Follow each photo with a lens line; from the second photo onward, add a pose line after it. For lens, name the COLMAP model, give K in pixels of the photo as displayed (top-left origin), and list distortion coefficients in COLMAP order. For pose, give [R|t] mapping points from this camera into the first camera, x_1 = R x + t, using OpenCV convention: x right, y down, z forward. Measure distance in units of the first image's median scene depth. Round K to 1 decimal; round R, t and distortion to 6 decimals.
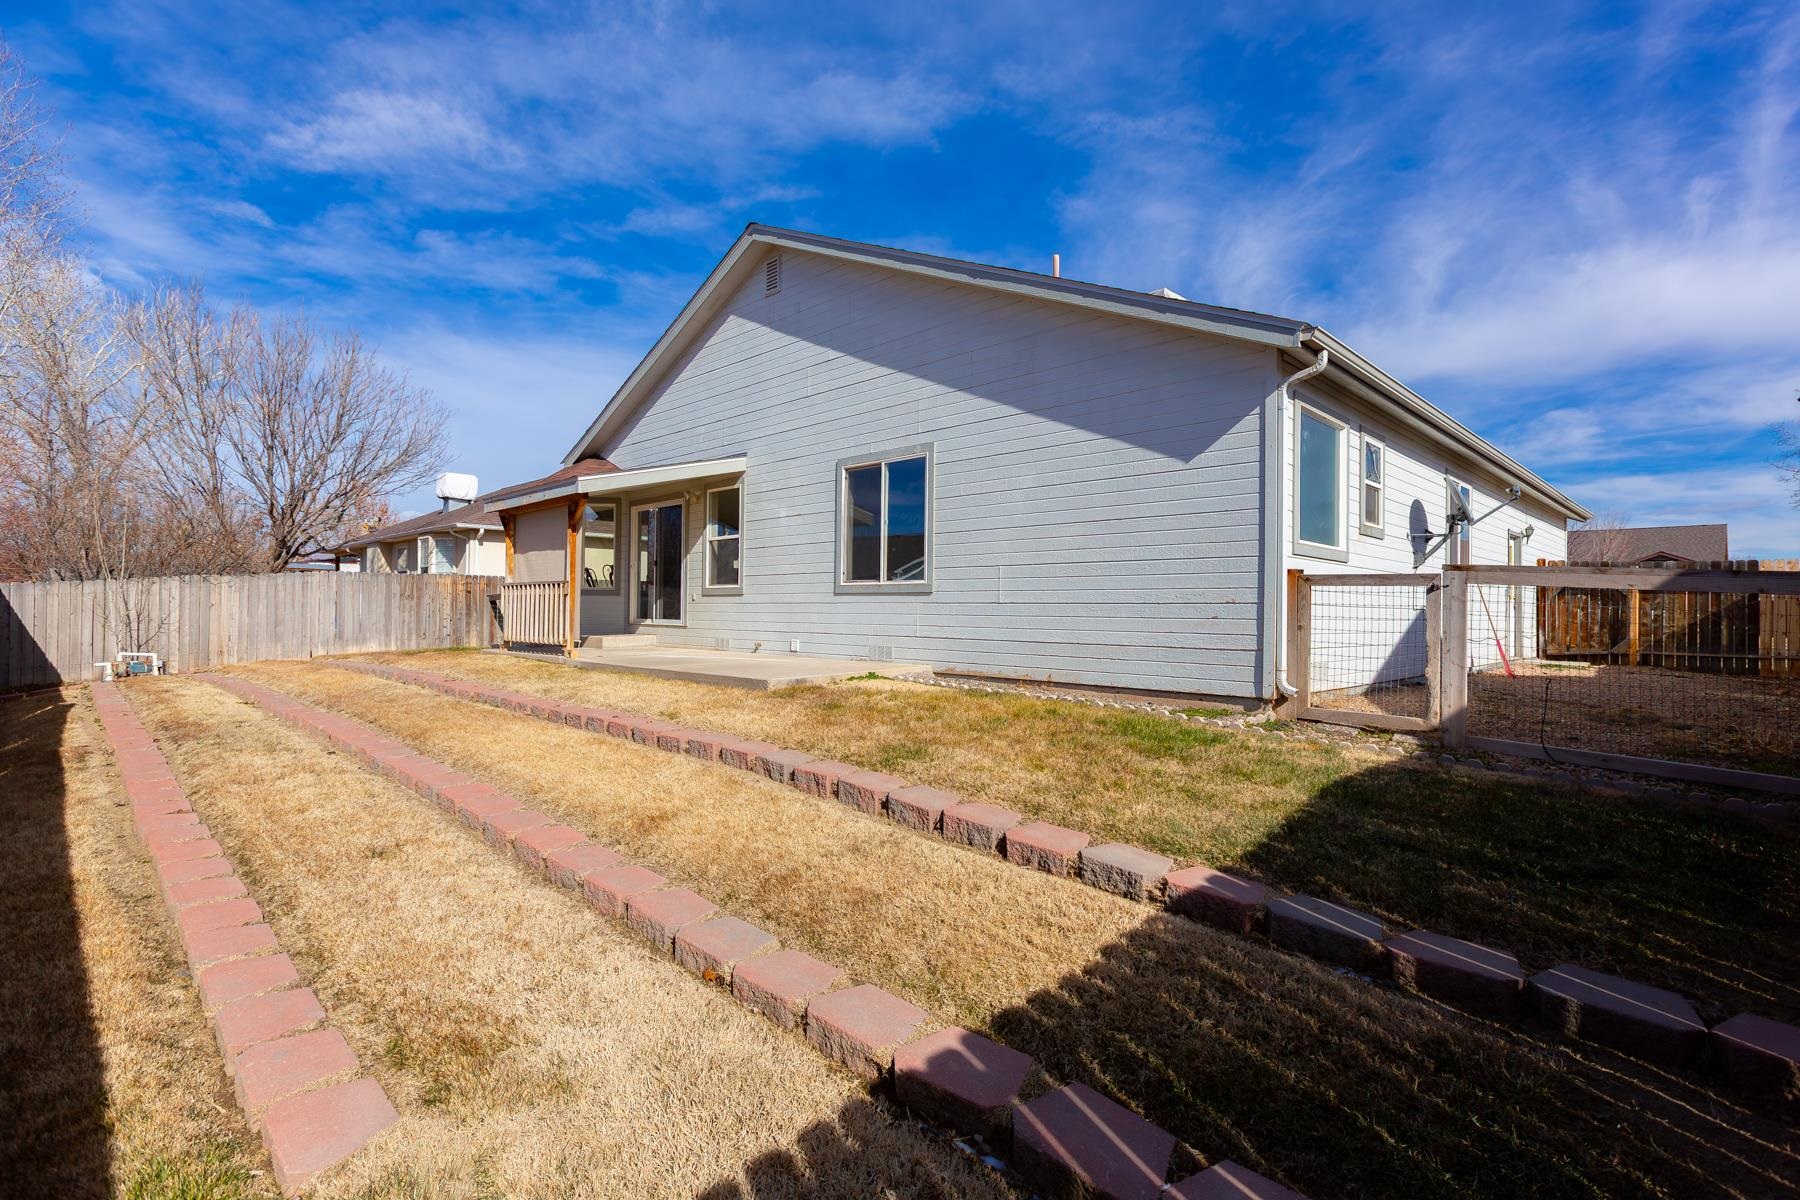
lens RADIAL K [[819.4, 0, 898.0], [0, 819.4, 601.8], [0, 0, 1]] dist [0.010756, -0.004555]
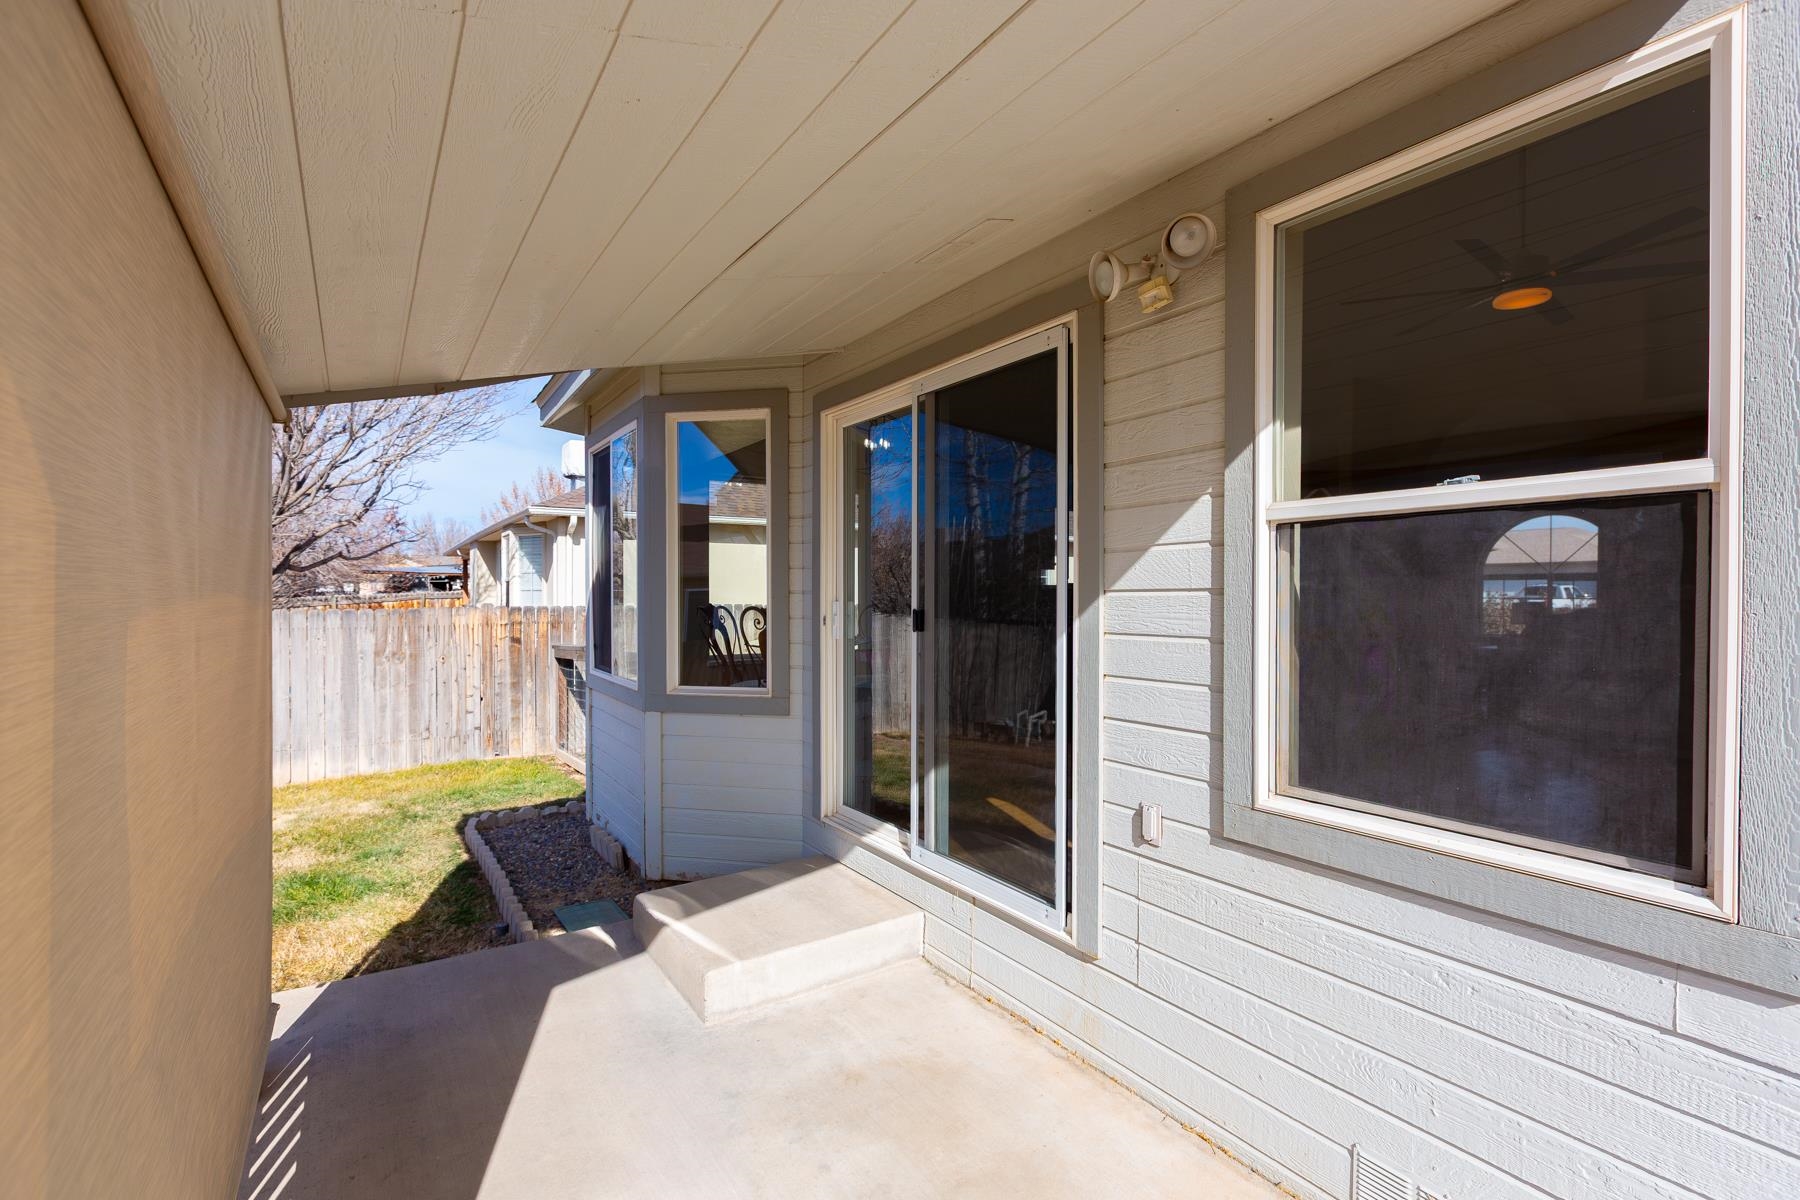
lens RADIAL K [[819.4, 0, 905.7], [0, 819.4, 604.4], [0, 0, 1]] dist [0.010756, -0.004555]
pose [[0.977625, -0.008446, -0.210185, -0.189179], [0.013340, 0.999672, 0.021876, -0.043635], [0.209931, -0.024190, 0.977417, 0.579592]]
